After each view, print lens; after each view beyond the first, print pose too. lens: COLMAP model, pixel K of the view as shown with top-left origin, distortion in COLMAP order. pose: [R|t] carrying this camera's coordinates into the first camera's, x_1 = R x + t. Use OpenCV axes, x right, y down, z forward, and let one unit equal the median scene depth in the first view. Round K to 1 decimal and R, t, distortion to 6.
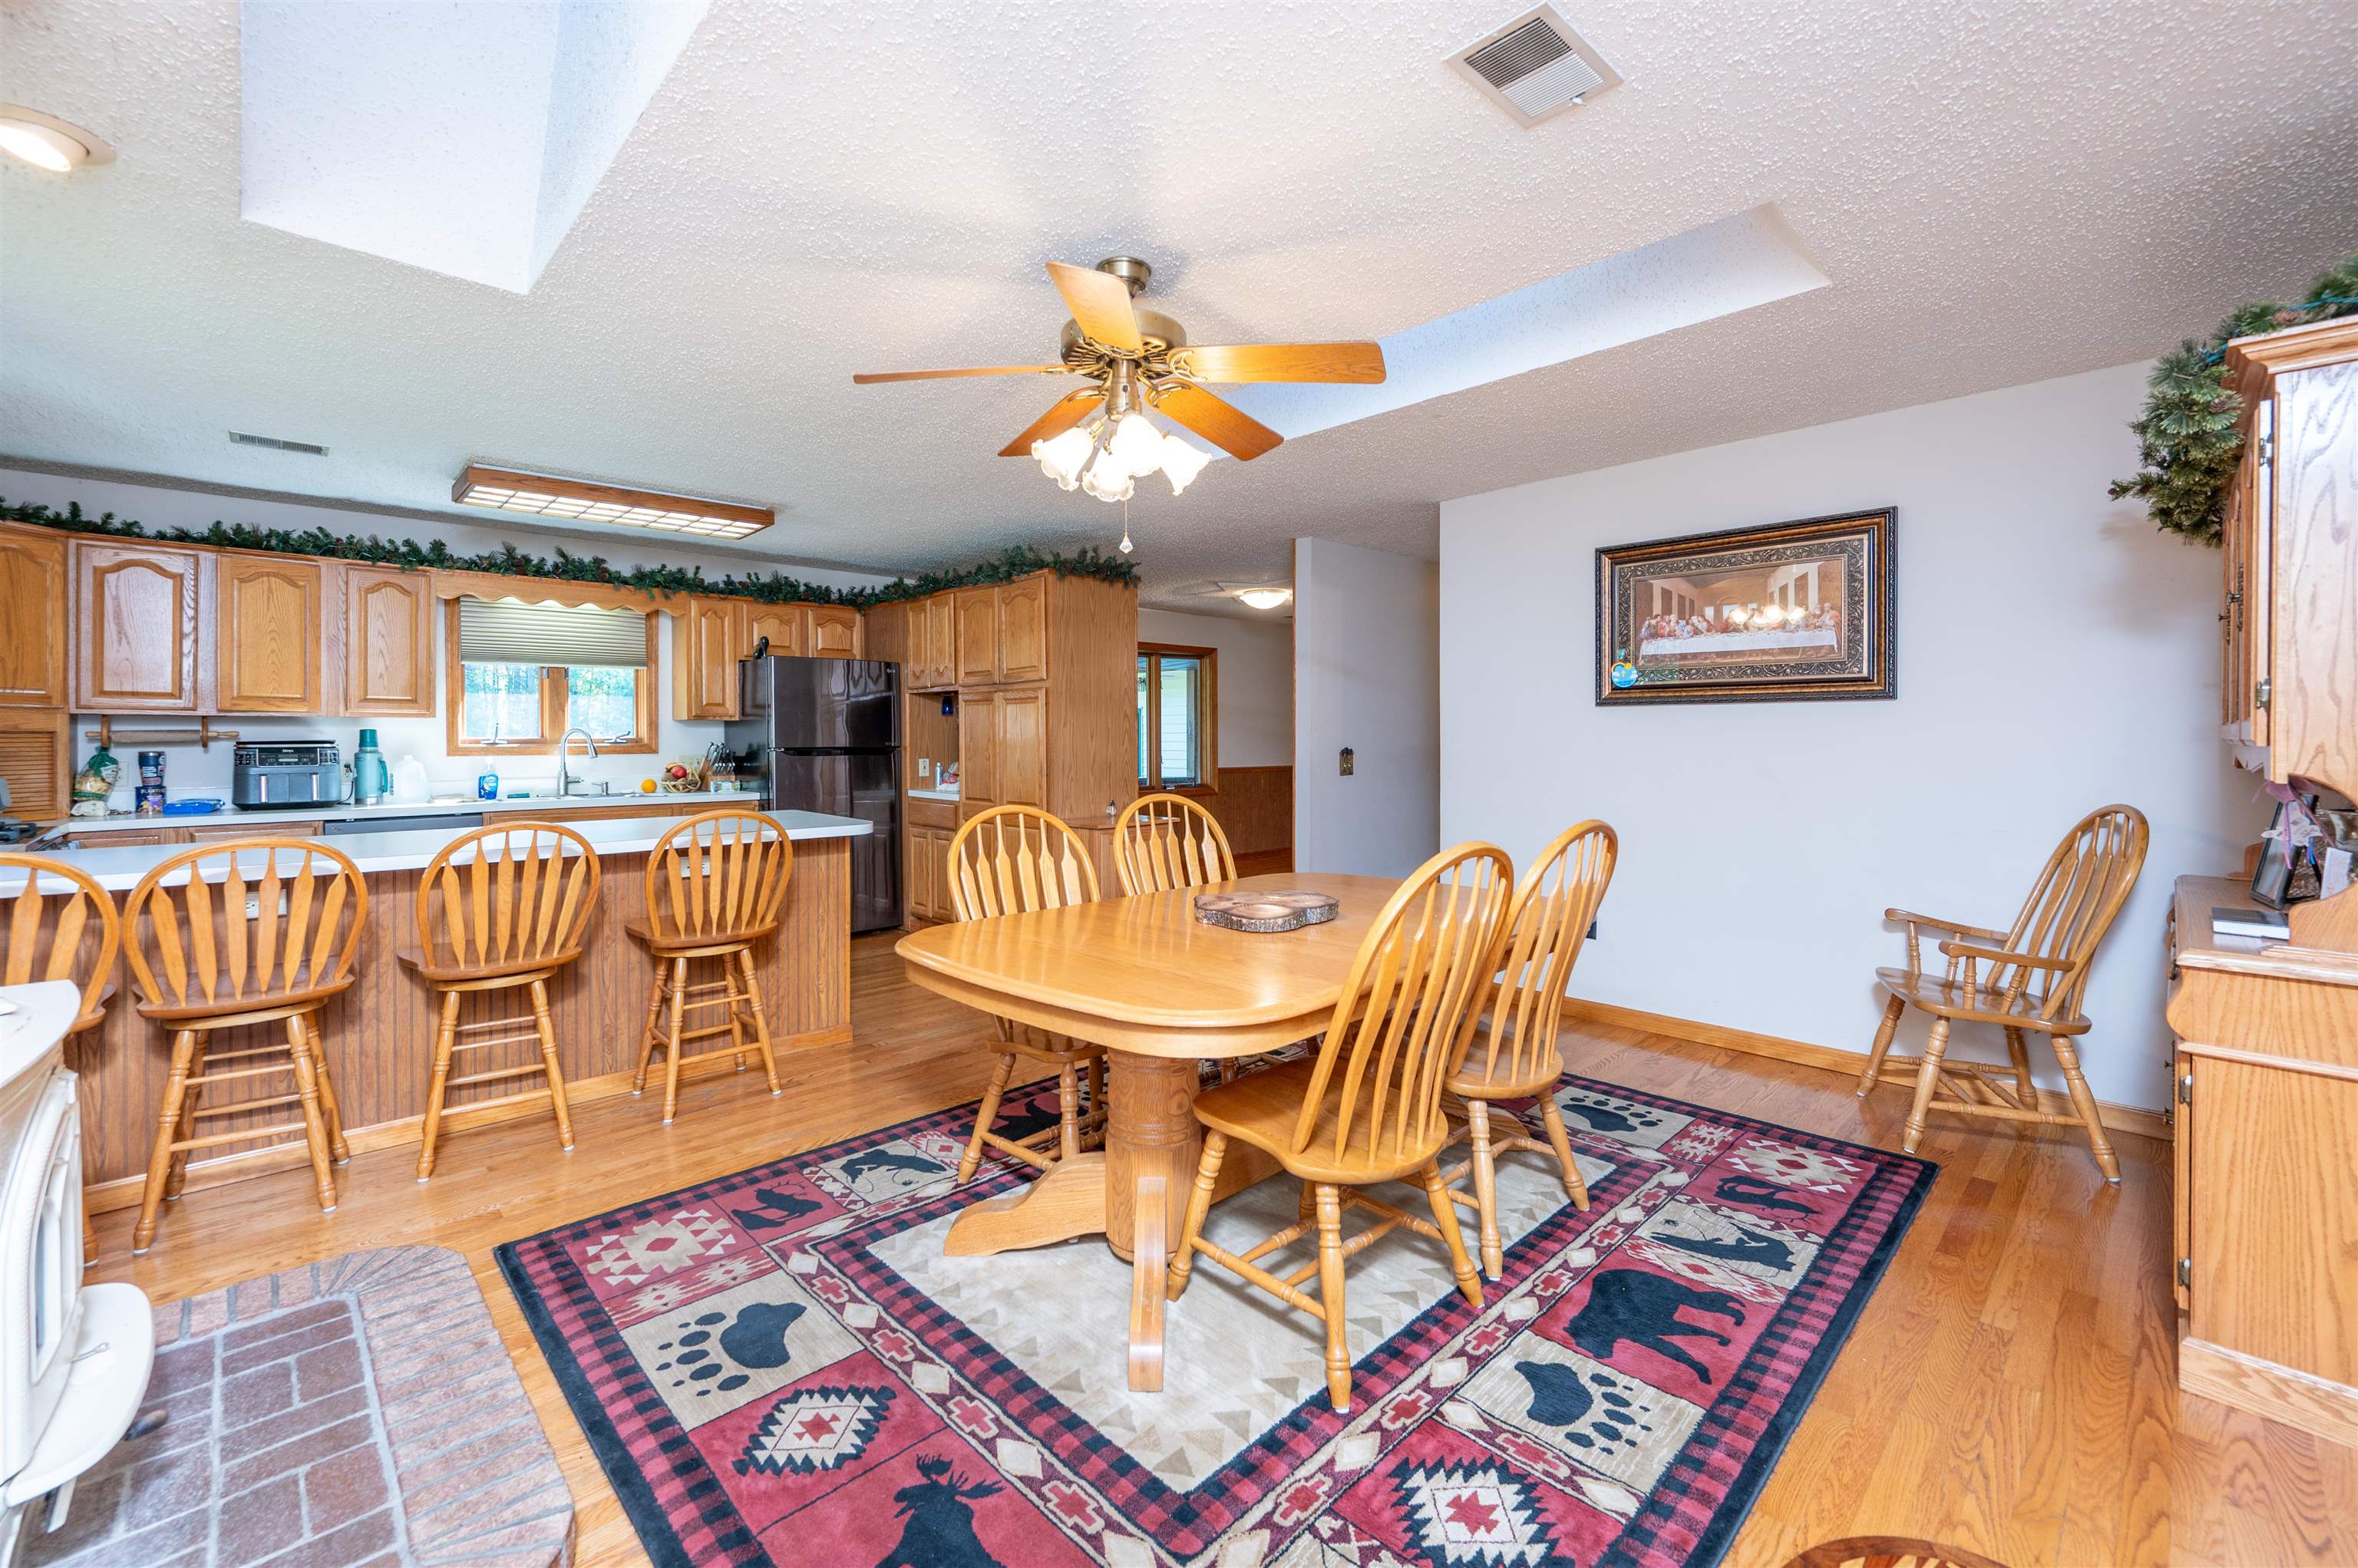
lens RADIAL K [[948.3, 0, 1176.2], [0, 948.3, 734.7], [0, 0, 1]] dist [0.000033, -0.000031]
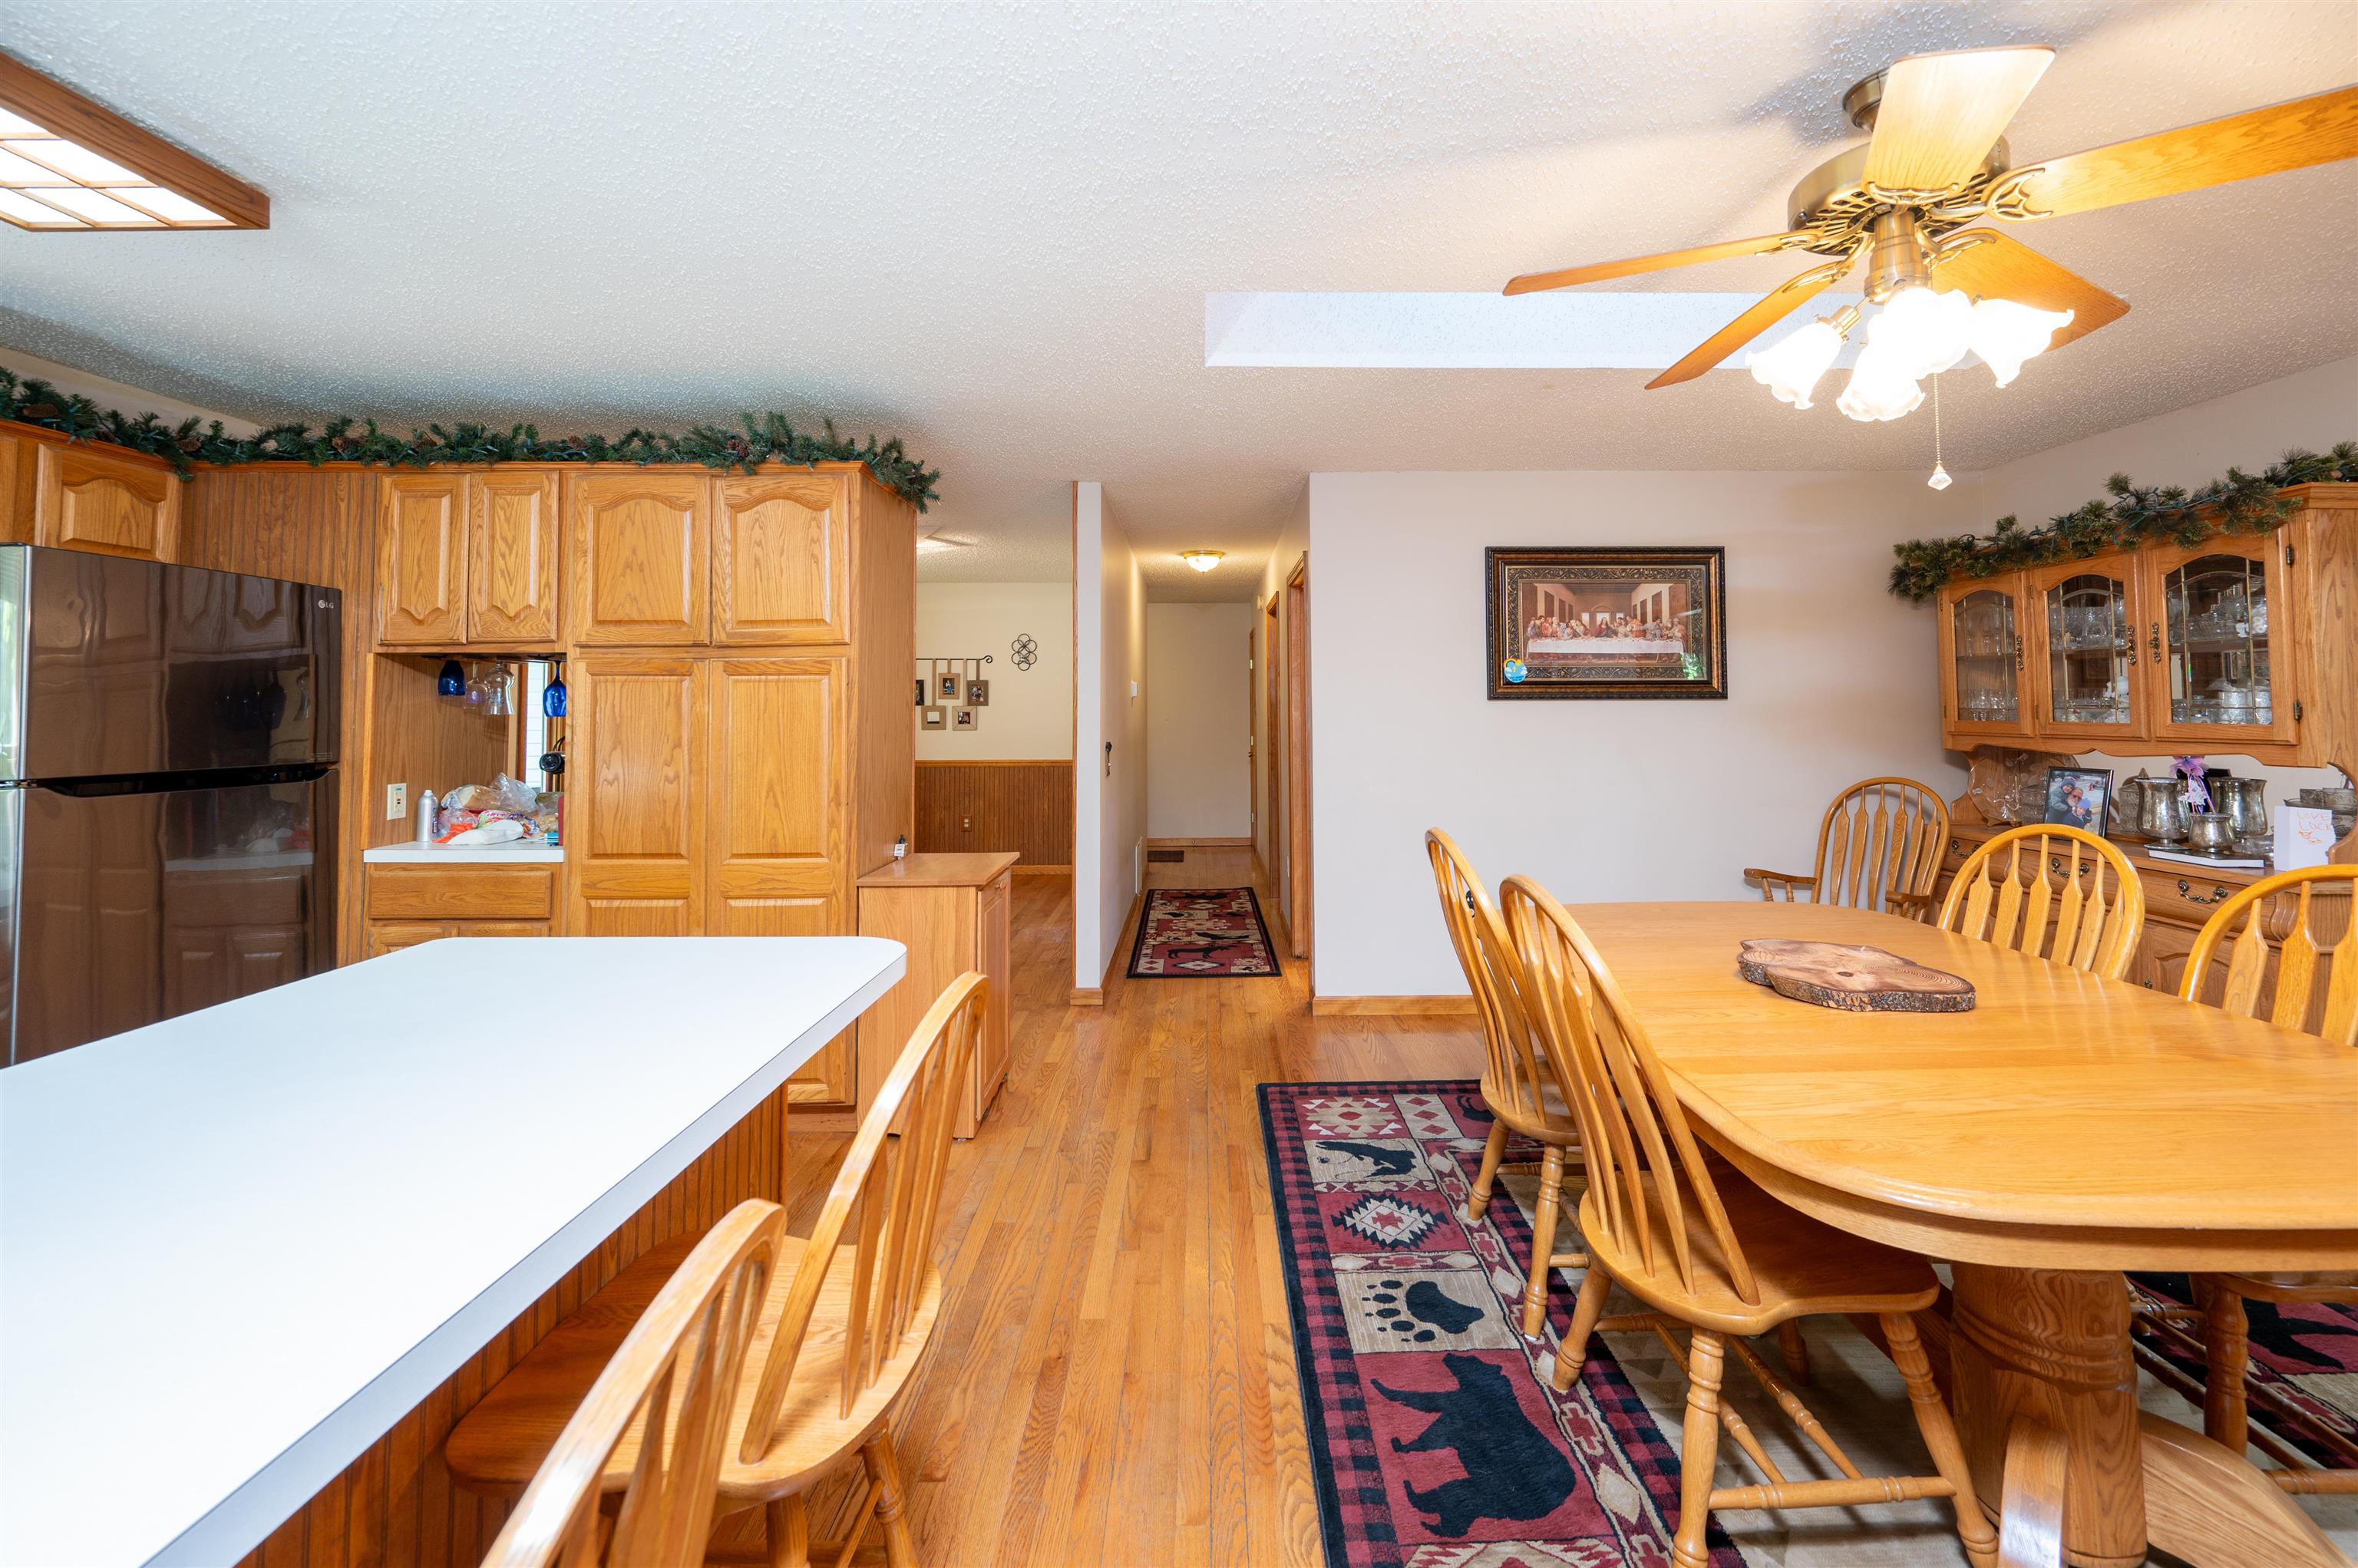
lens RADIAL K [[1010.9, 0, 1183.4], [0, 1010.9, 667.4], [0, 0, 1]] dist [-0.000756, -0.000238]
pose [[0.683550, 0.037238, 0.728954, -0.591870], [0.003984, 0.998493, -0.054743, -0.008208], [-0.729893, 0.040323, 0.682371, 0.518737]]
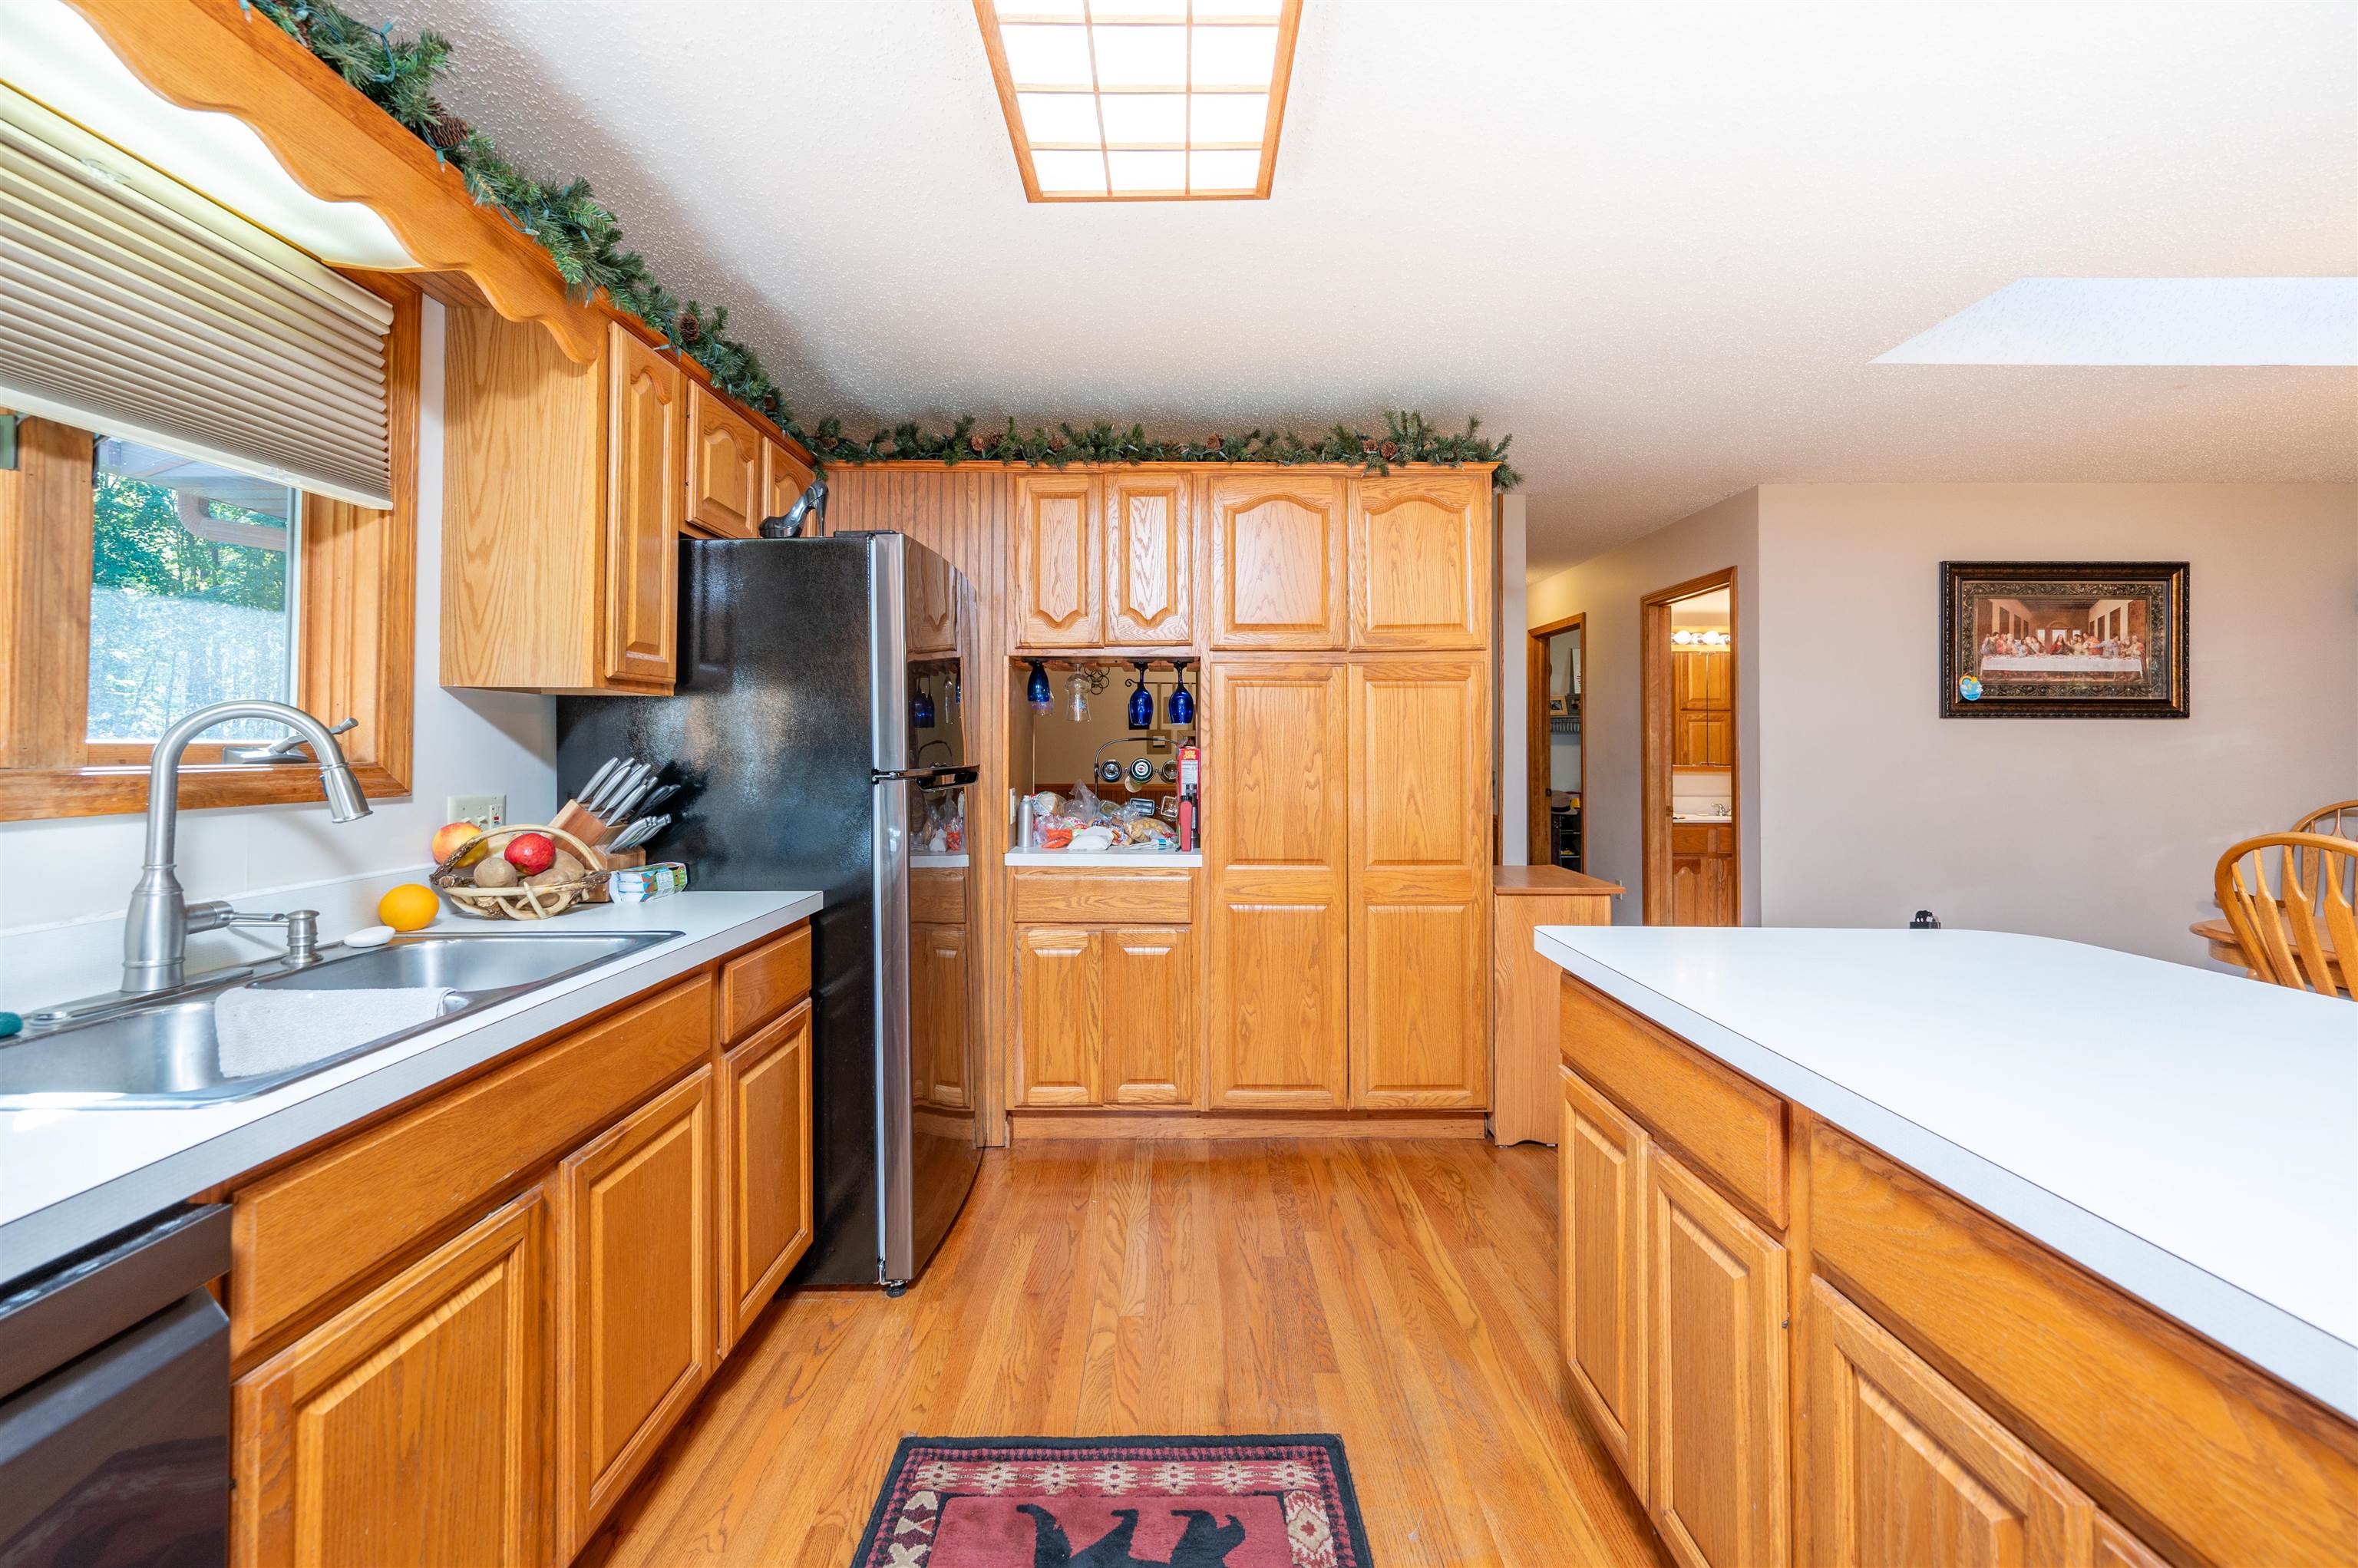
lens RADIAL K [[1015.7, 0, 1177.0], [0, 1015.7, 735.3], [0, 0, 1]] dist [-0.000416, -0.000080]
pose [[0.693393, 0.017117, 0.720356, -0.918027], [-0.001946, 0.999759, -0.021883, 0.012680], [-0.720557, 0.013772, 0.693259, 0.873151]]
